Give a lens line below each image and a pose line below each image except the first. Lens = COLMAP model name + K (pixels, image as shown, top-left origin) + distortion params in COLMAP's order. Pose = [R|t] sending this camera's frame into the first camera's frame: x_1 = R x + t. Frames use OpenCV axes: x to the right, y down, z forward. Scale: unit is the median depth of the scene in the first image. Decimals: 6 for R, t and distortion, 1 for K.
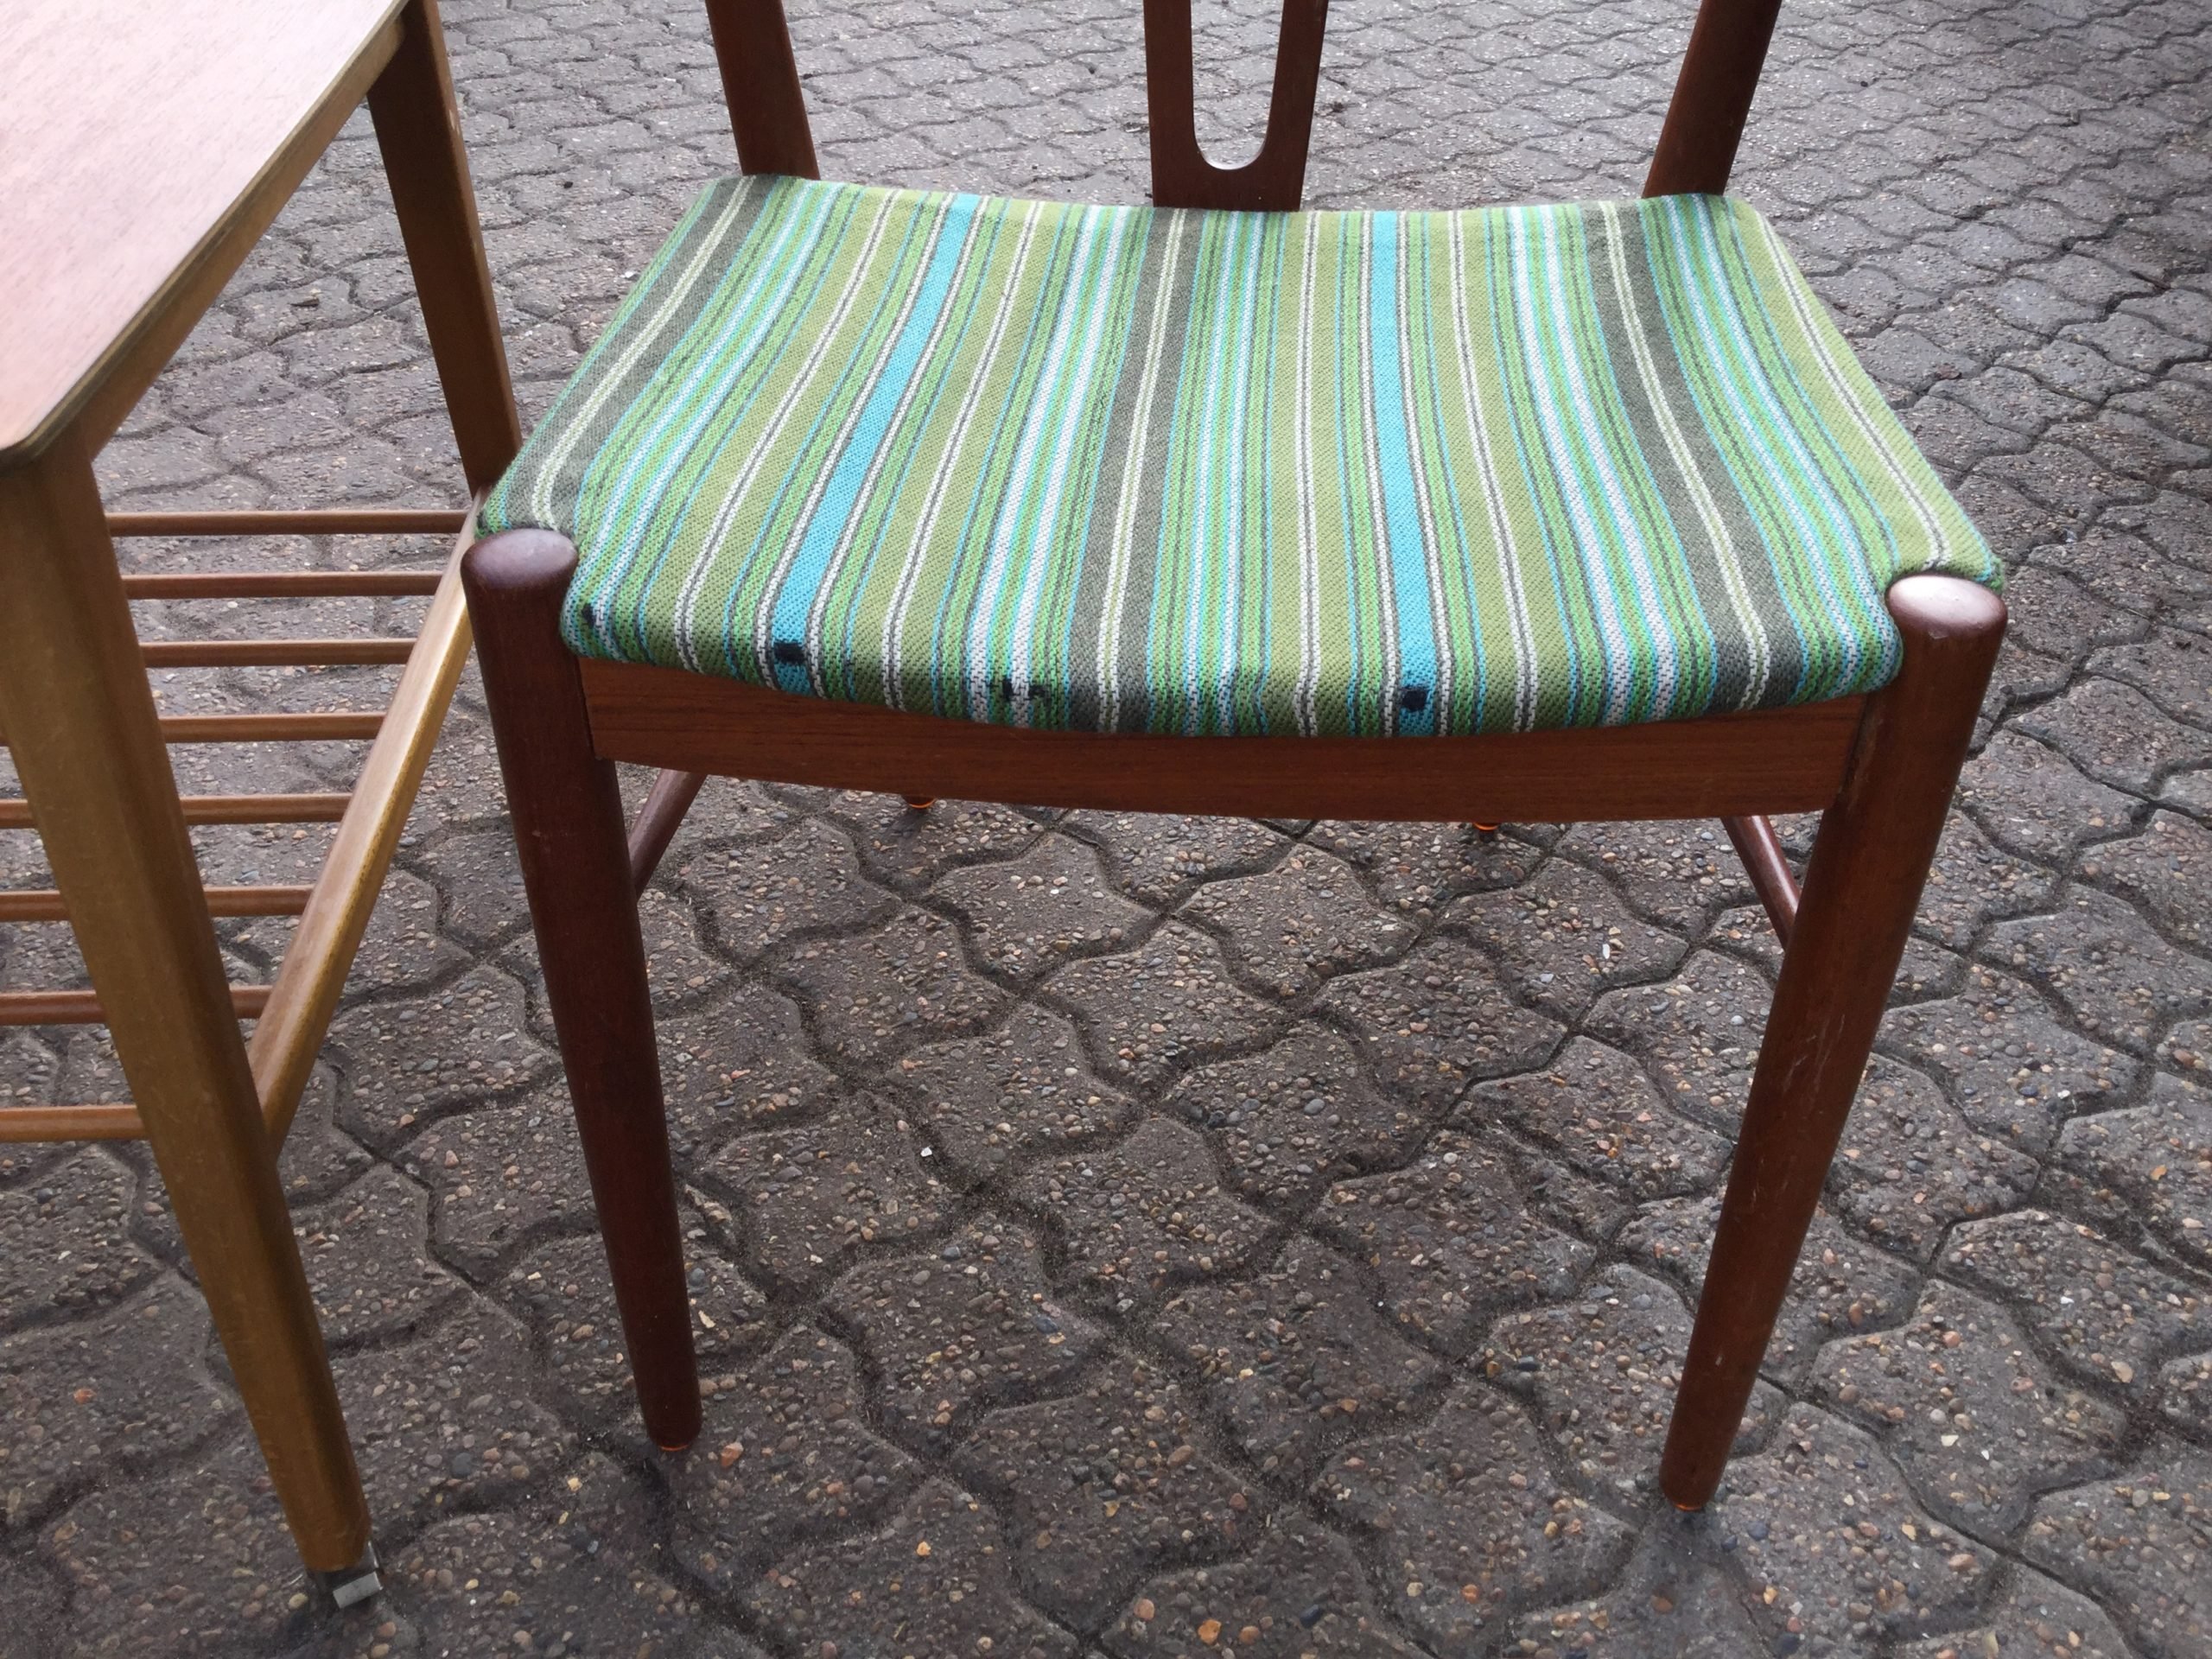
lens RADIAL K [[1963.2, 0, 1095.5], [0, 1963.2, 820.5], [0, 0, 1]] dist [0.100429, -0.189718]
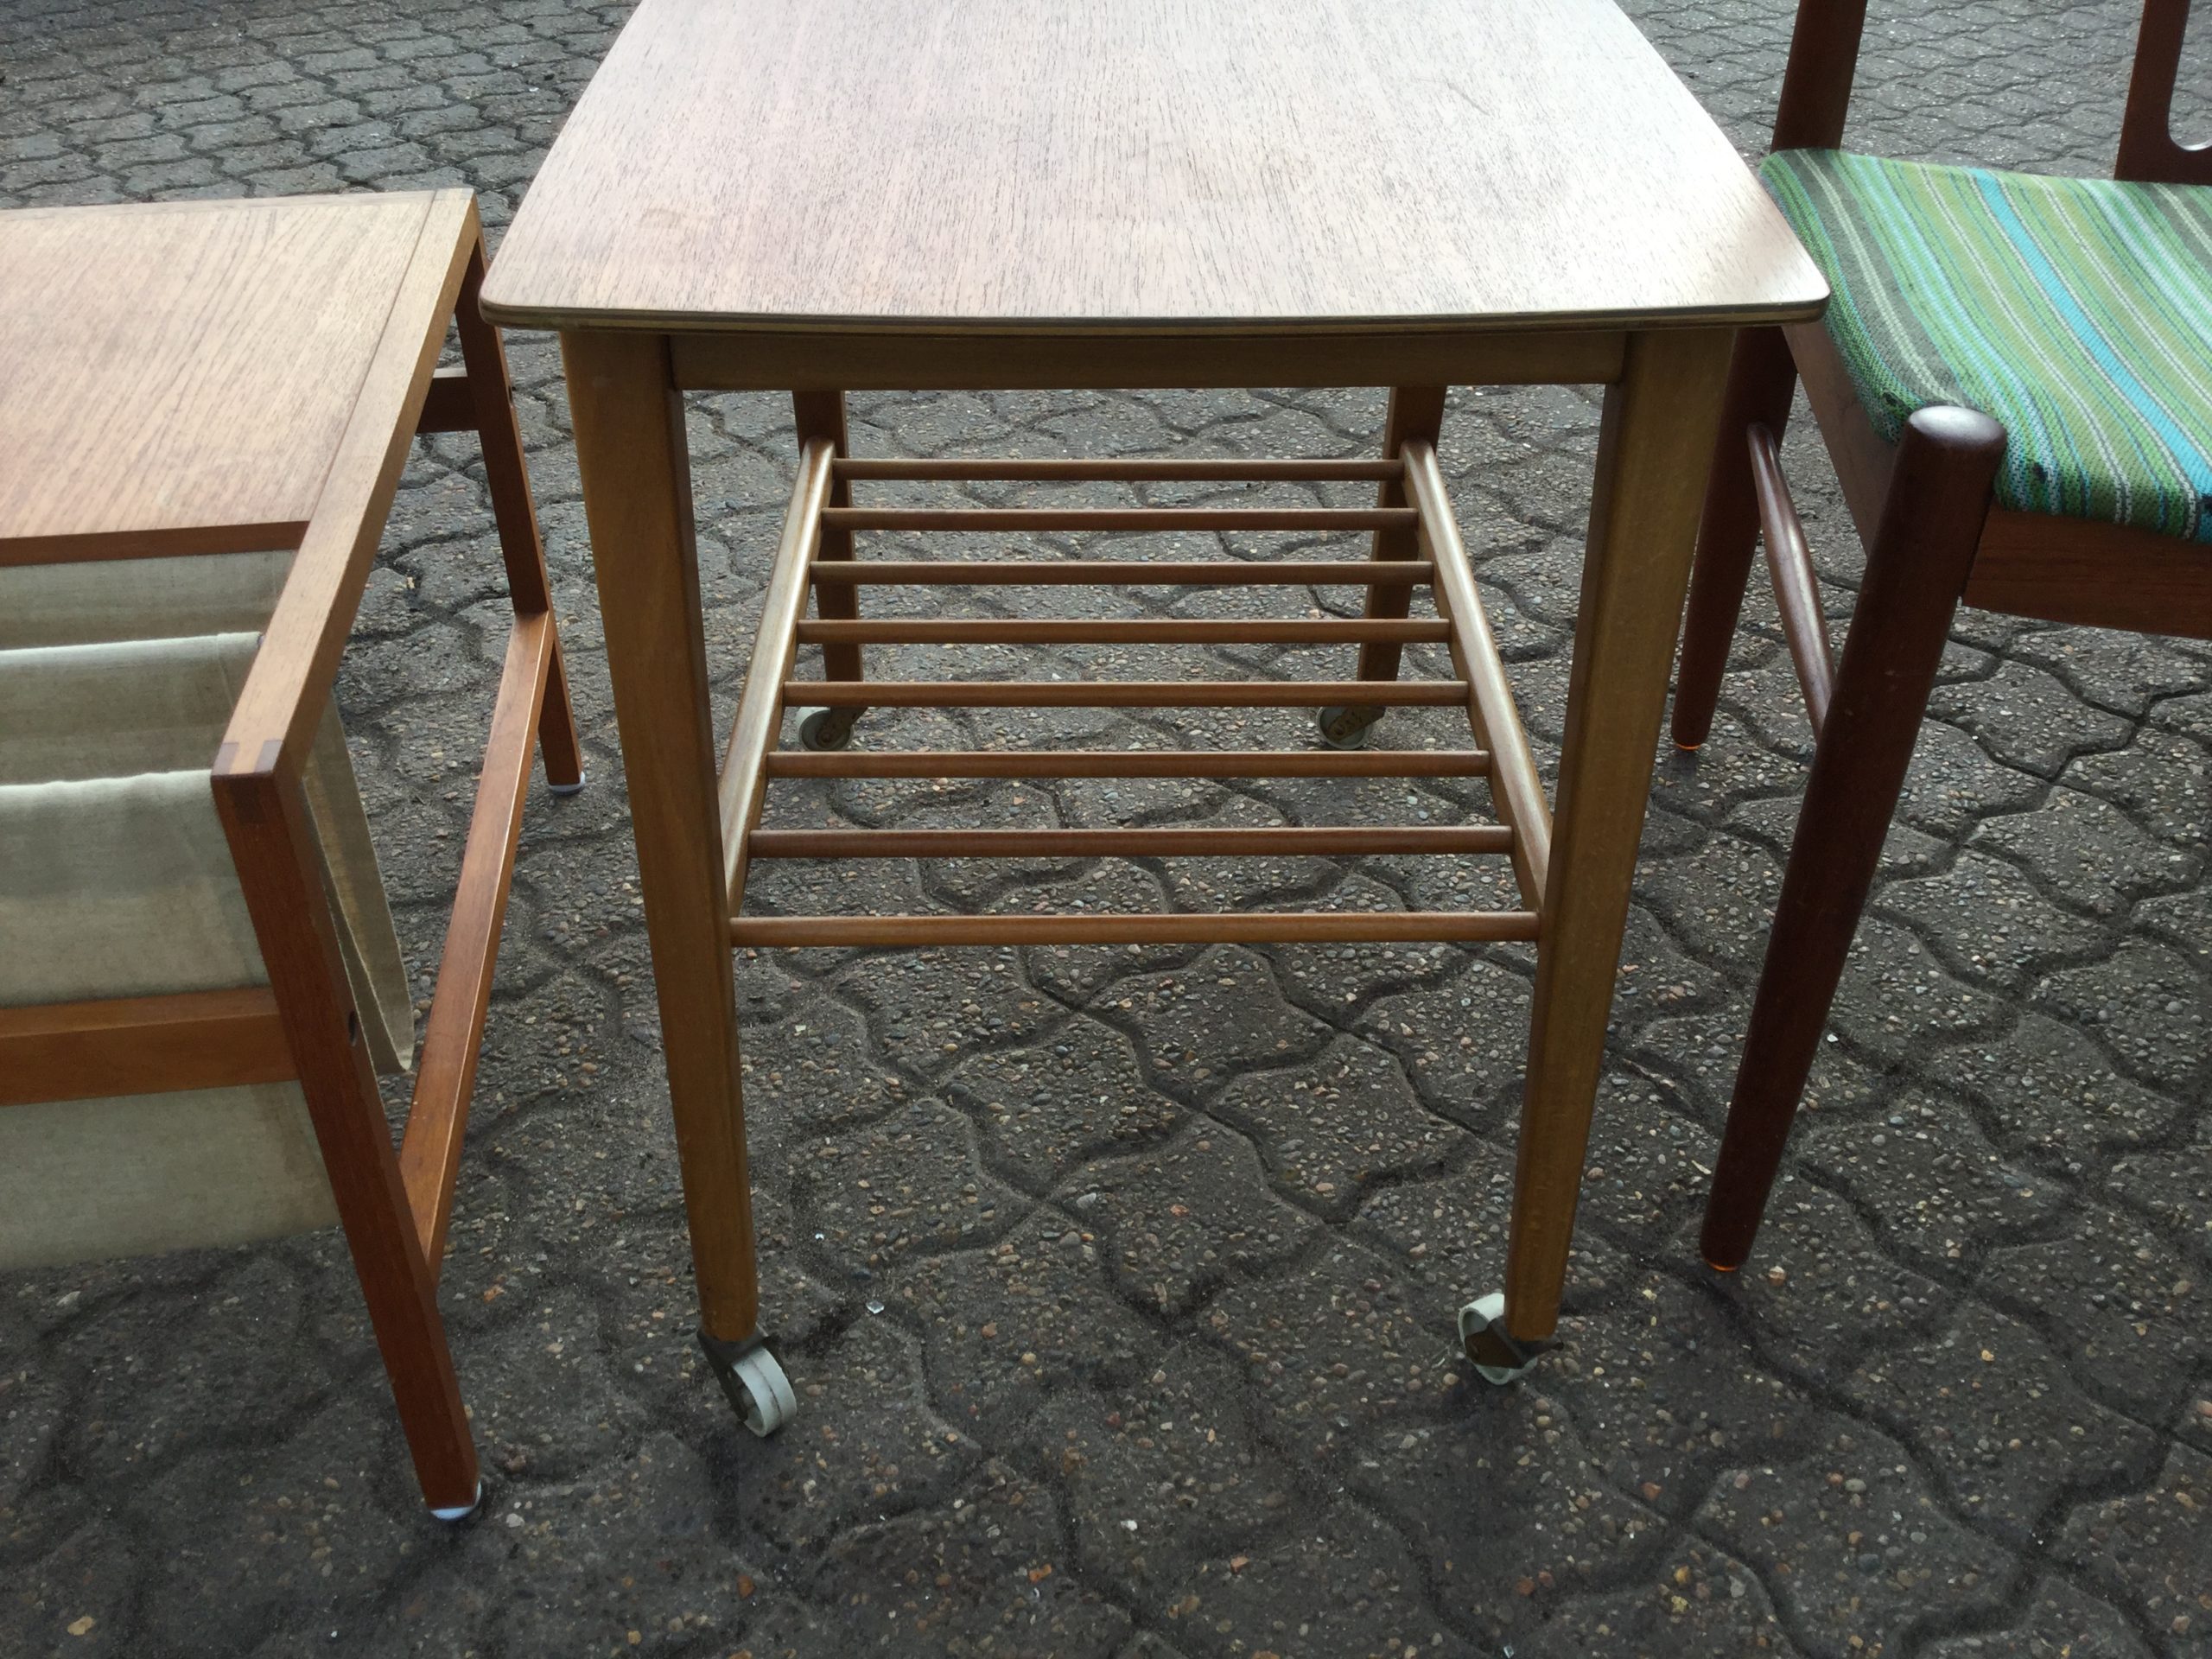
lens RADIAL K [[1963.2, 0, 1094.7], [0, 1963.2, 827.7], [0, 0, 1]] dist [0.100429, -0.189718]
pose [[0.999390, 0.016639, -0.030688, -0.499112], [-0.017619, 0.999334, -0.031945, 0.100904], [0.030136, 0.032466, 0.999018, -0.130977]]
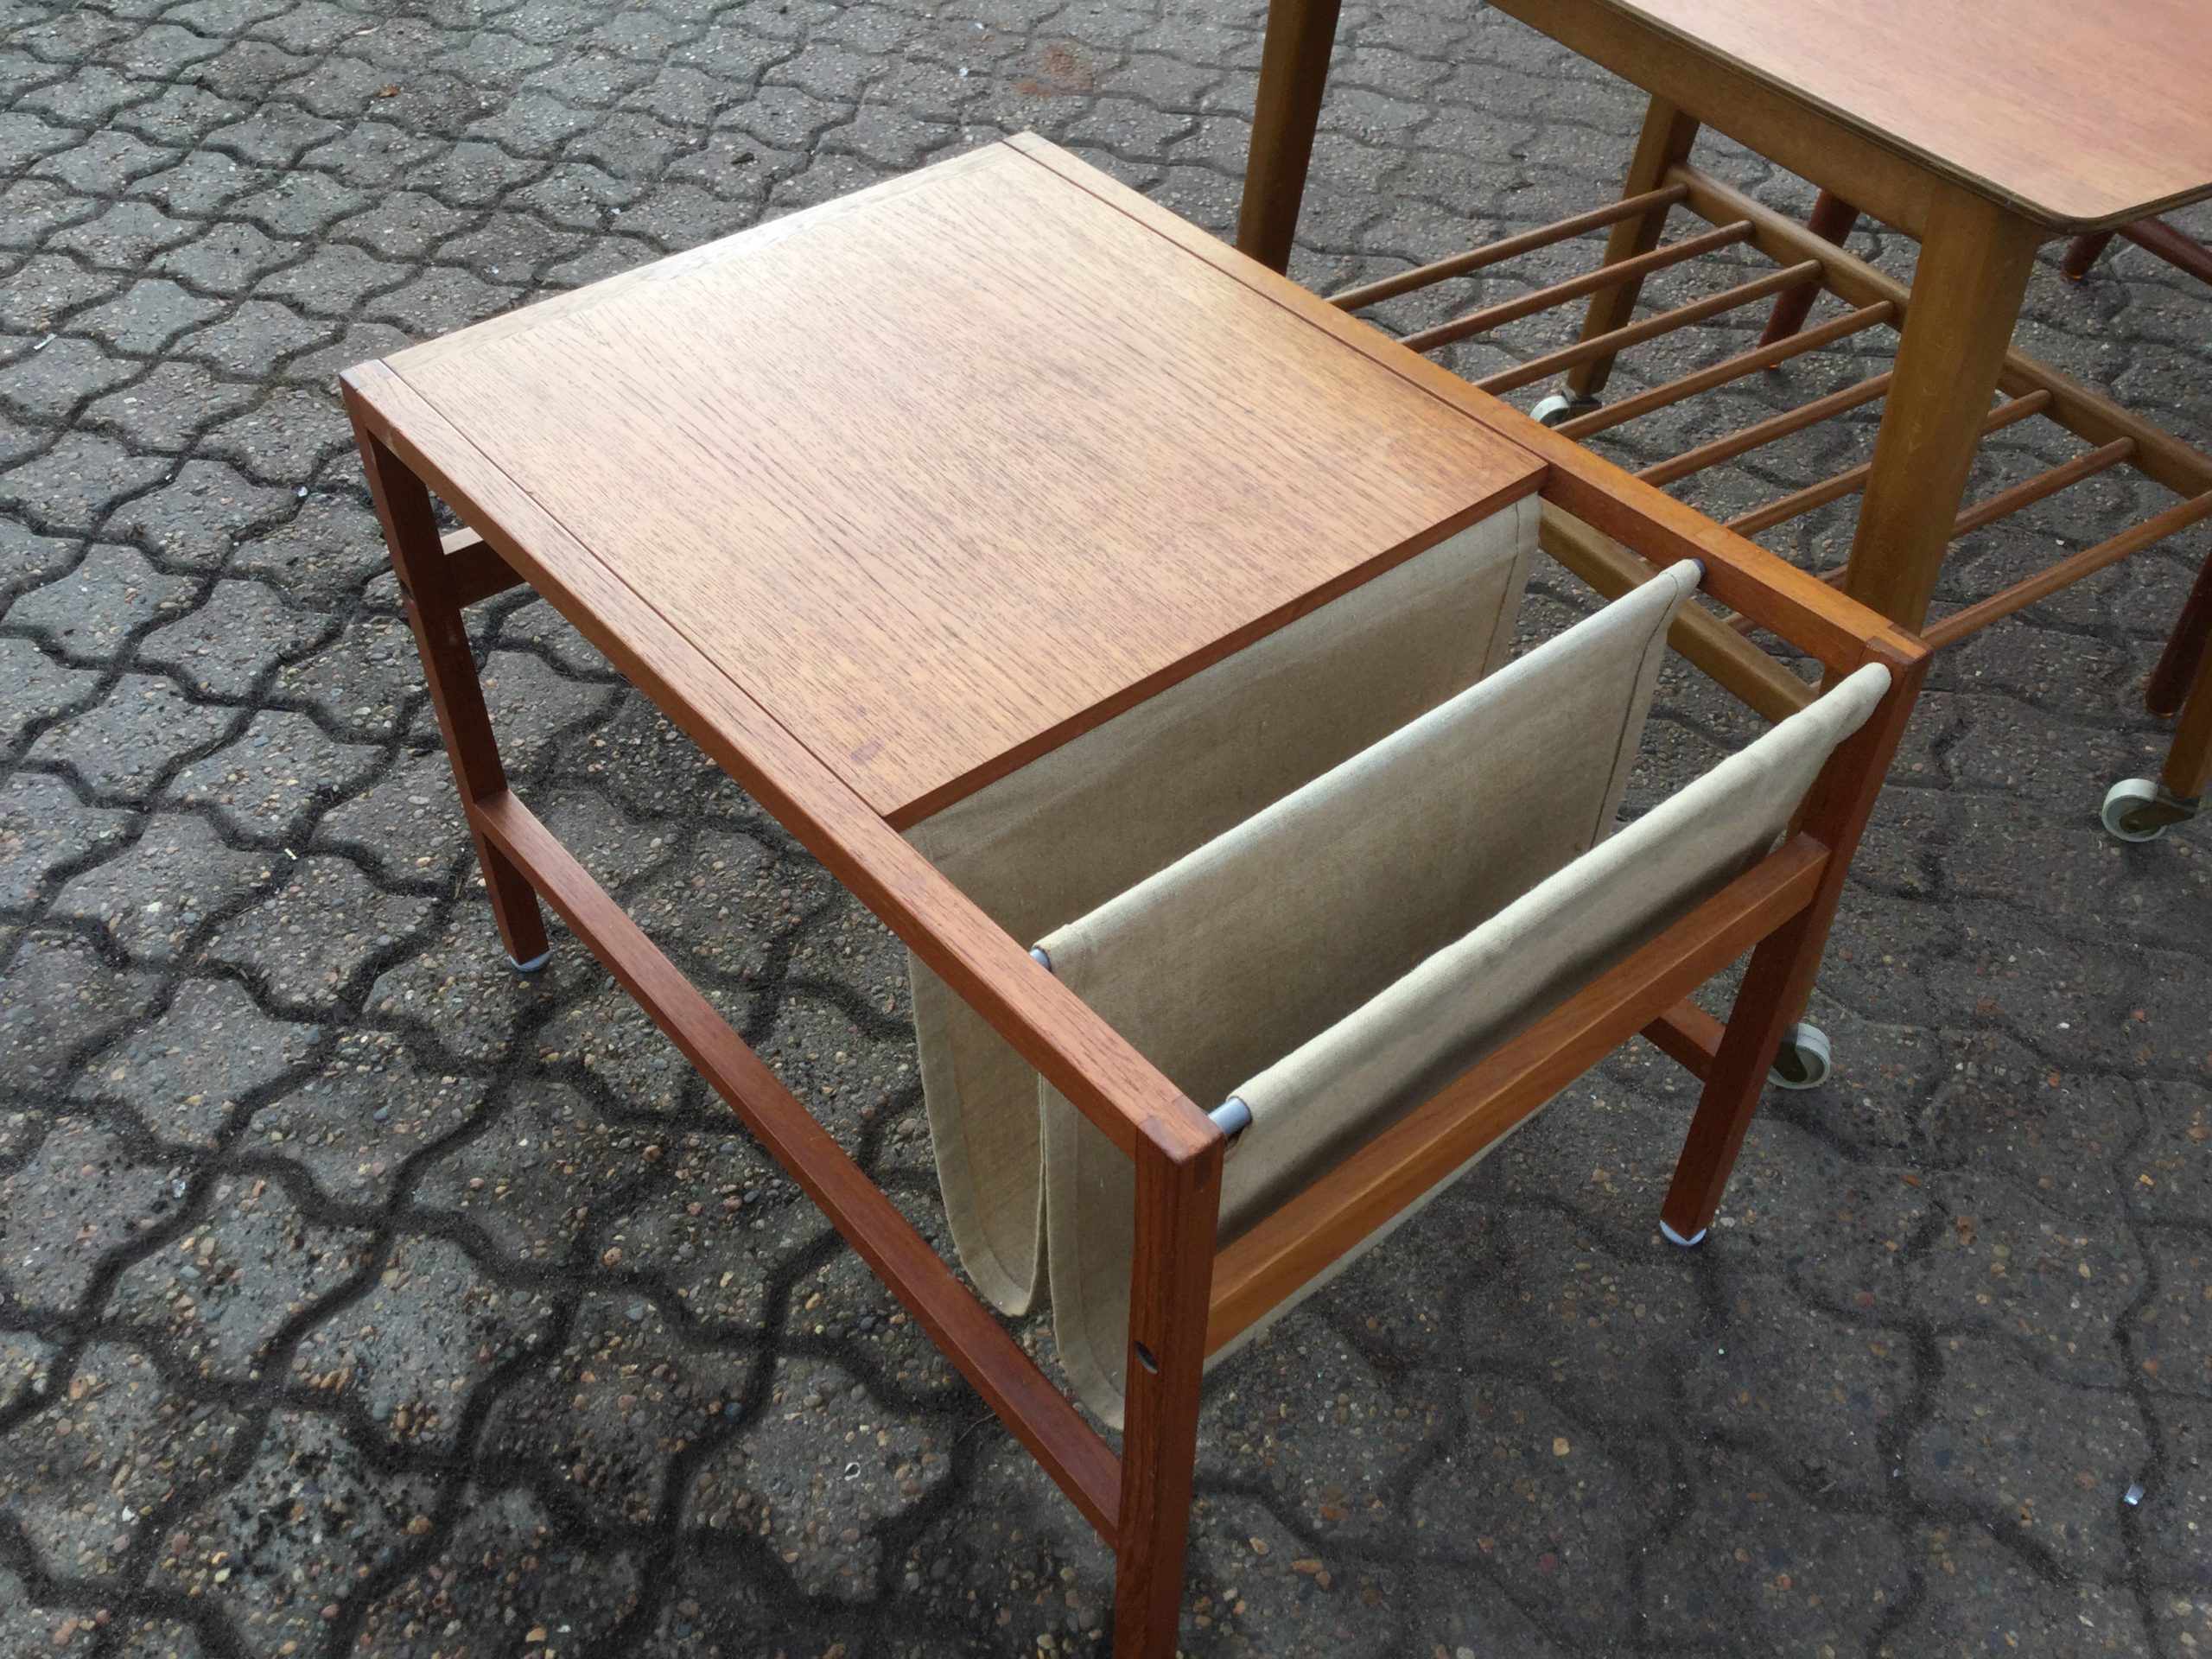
lens RADIAL K [[1963.2, 0, 1095.3], [0, 1963.2, 847.4], [0, 0, 1]] dist [0.100429, -0.189718]
pose [[0.863321, -0.345123, 0.368193, -1.434853], [0.297134, 0.937347, 0.181910, -0.110940], [-0.407906, -0.047644, 0.911780, -0.075755]]
